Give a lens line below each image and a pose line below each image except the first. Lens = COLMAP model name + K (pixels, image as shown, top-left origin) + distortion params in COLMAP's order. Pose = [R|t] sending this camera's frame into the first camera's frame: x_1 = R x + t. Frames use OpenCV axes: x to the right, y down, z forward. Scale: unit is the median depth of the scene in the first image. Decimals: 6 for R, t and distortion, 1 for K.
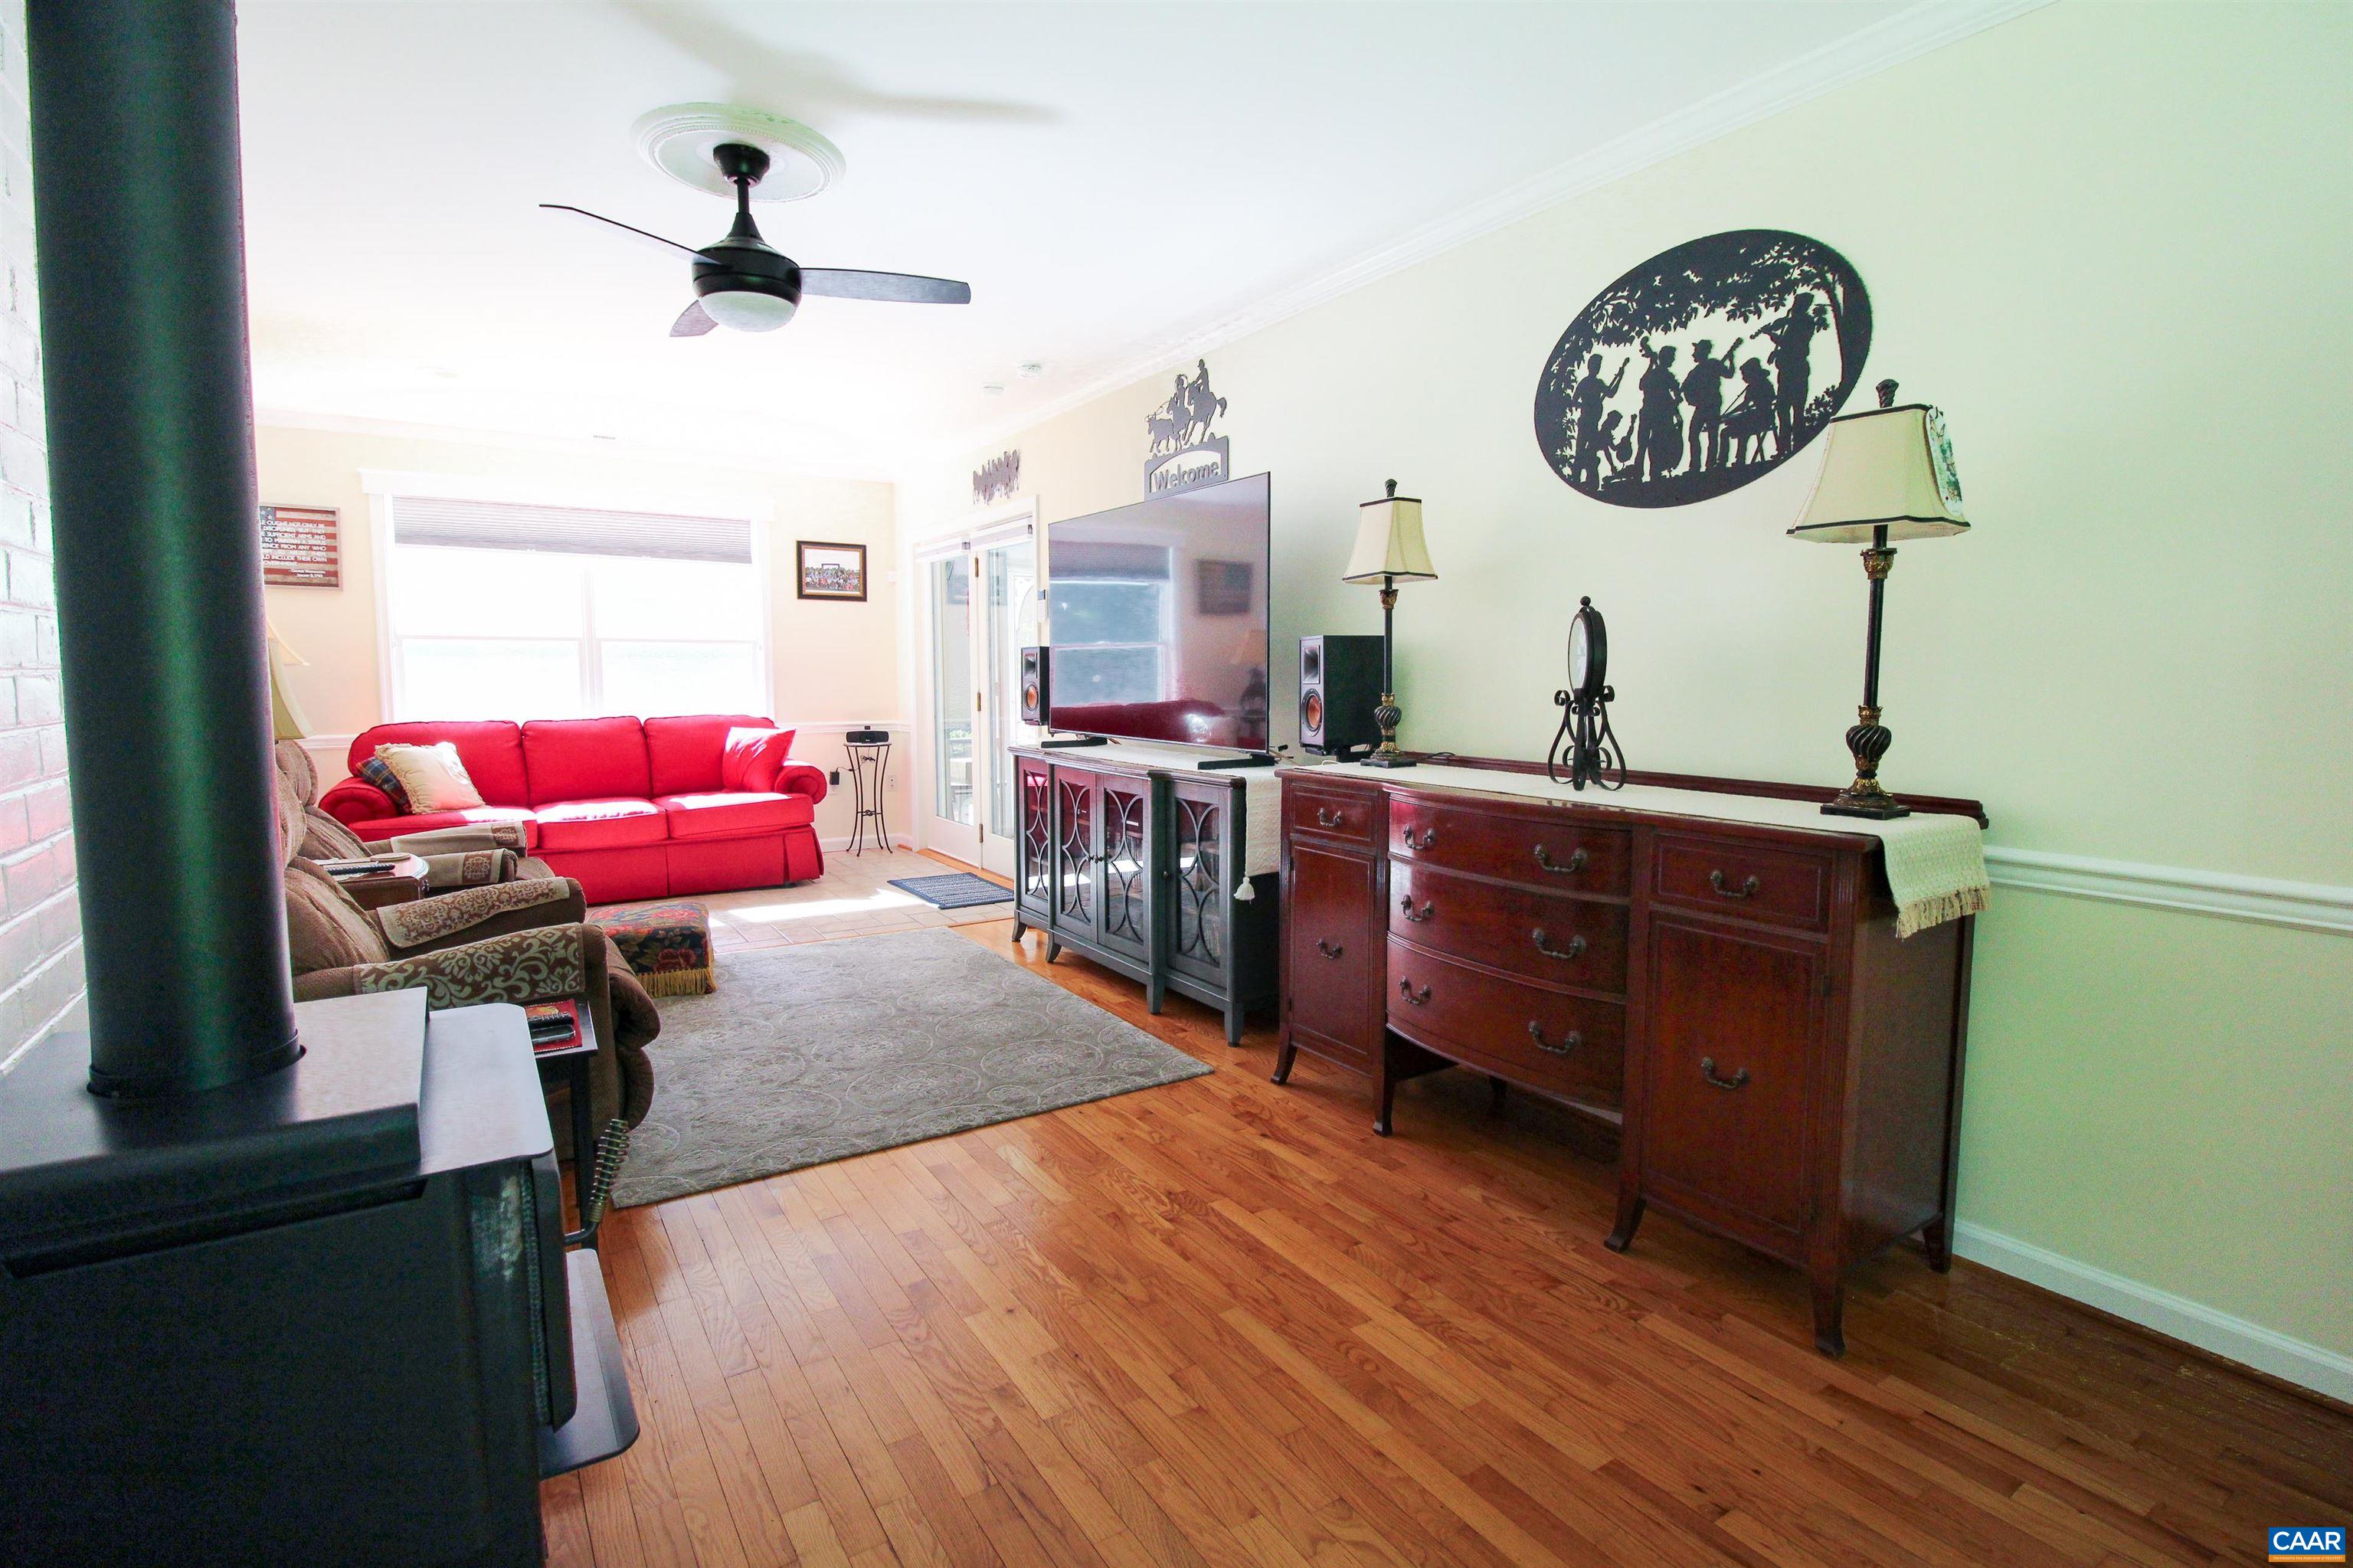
lens RADIAL K [[1124.0, 0, 1195.4], [0, 1124.0, 784.1], [0, 0, 1]] dist [-0.012348, -0.004263]
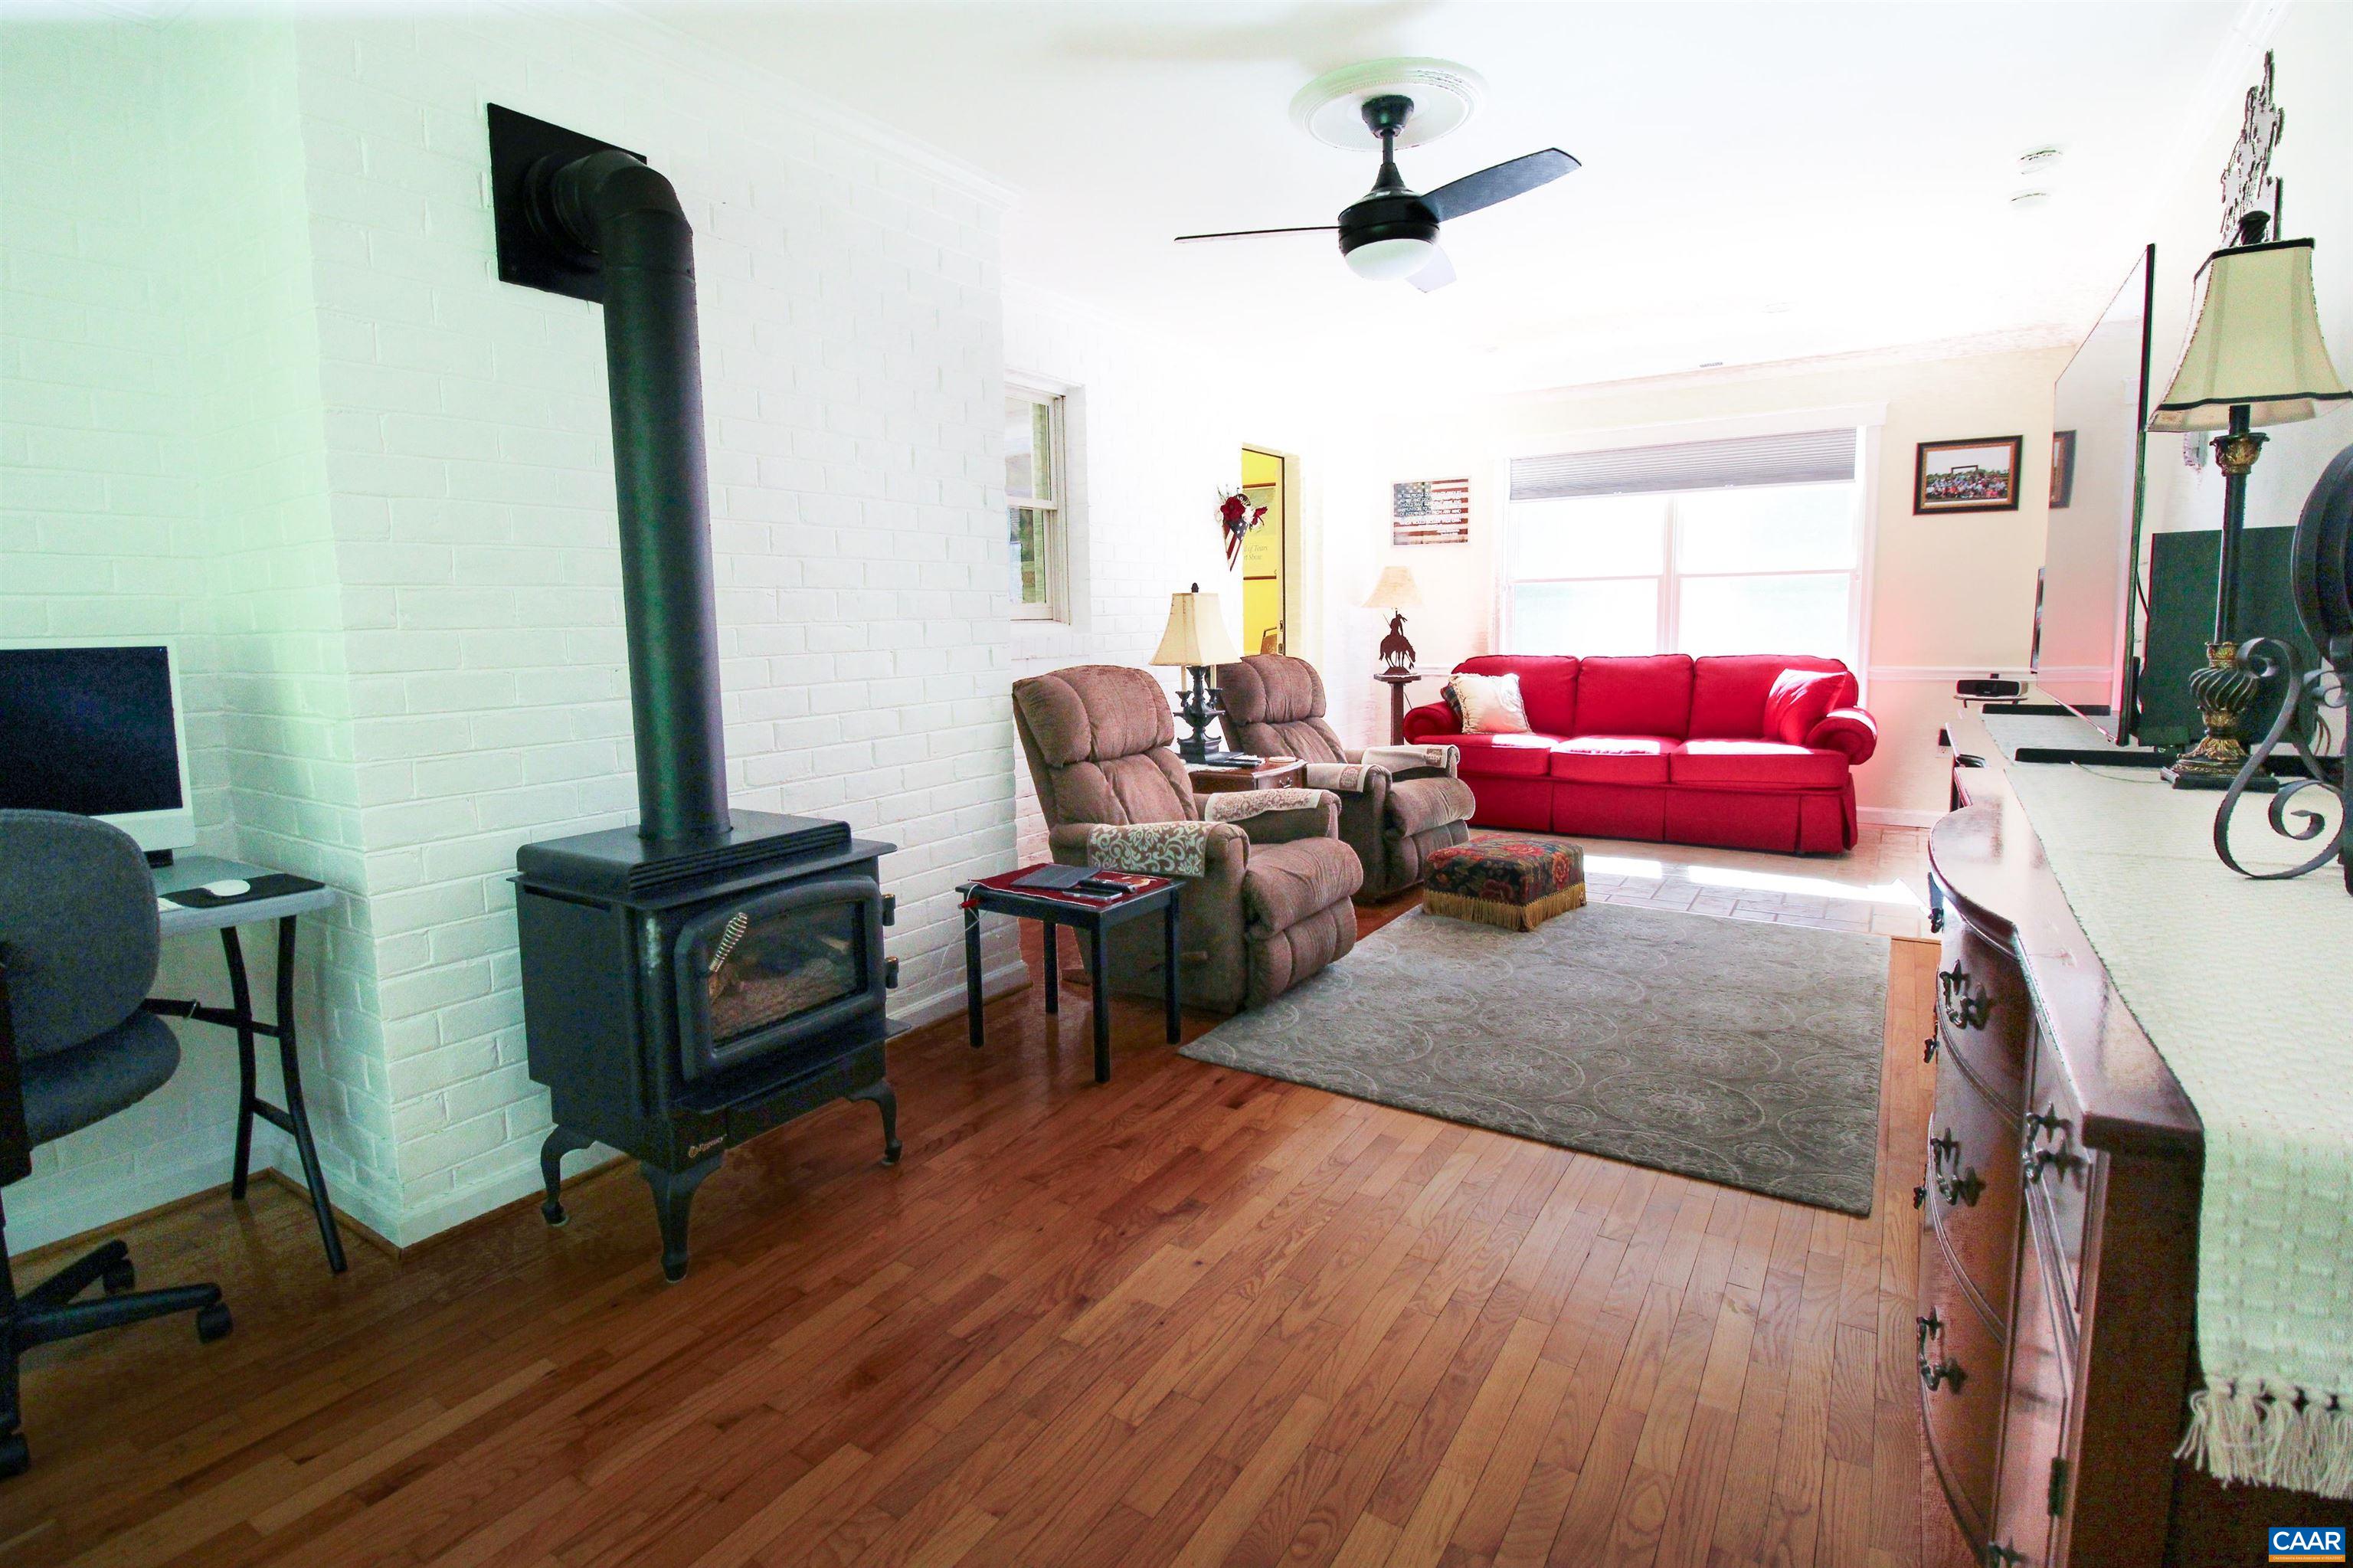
lens RADIAL K [[1147.5, 0, 1143.8], [0, 1147.5, 754.6], [0, 0, 1]] dist [-0.000539, -0.013761]
pose [[0.382126, 0.100851, -0.918591, 0.267650], [-0.072611, 0.994231, 0.078949, -0.020569], [0.921253, 0.036531, 0.387244, 0.207117]]
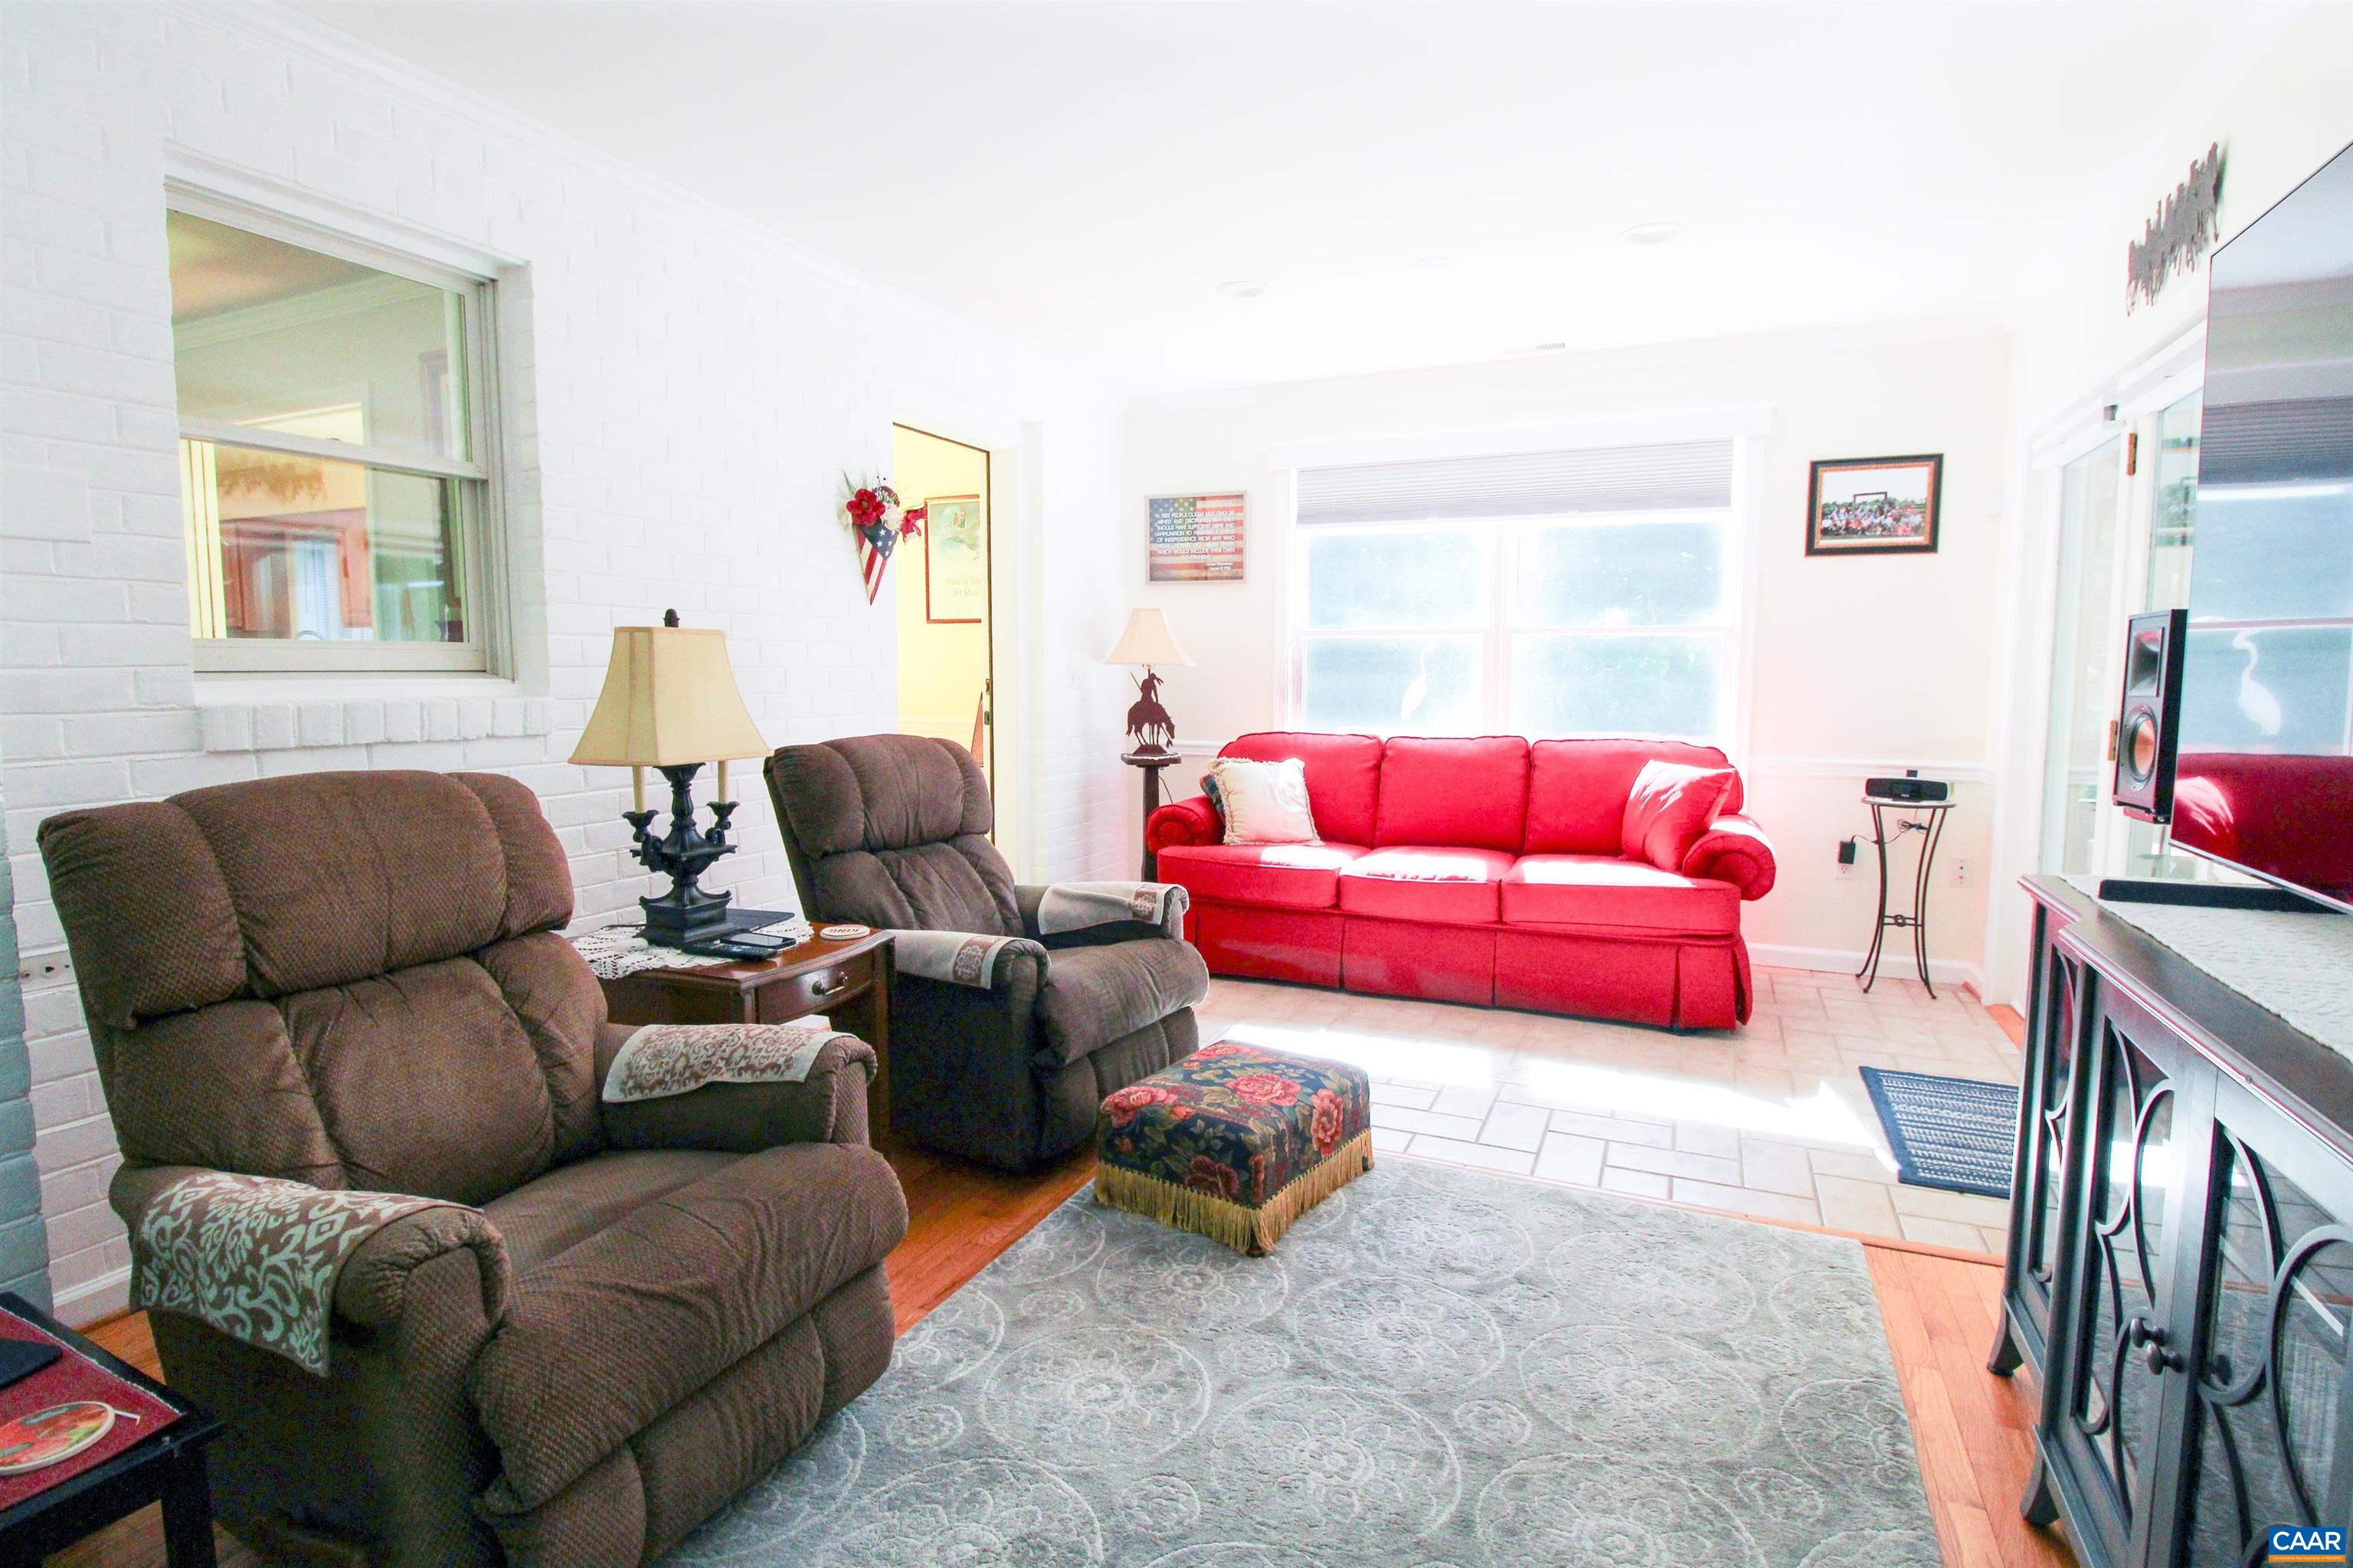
lens RADIAL K [[1147.5, 0, 1189.7], [0, 1147.5, 778.2], [0, 0, 1]] dist [-0.000539, -0.013761]
pose [[0.532297, 0.078830, -0.842879, 0.005180], [-0.086415, 0.995514, 0.038532, -0.049132], [0.842135, 0.052327, 0.536722, 0.481505]]
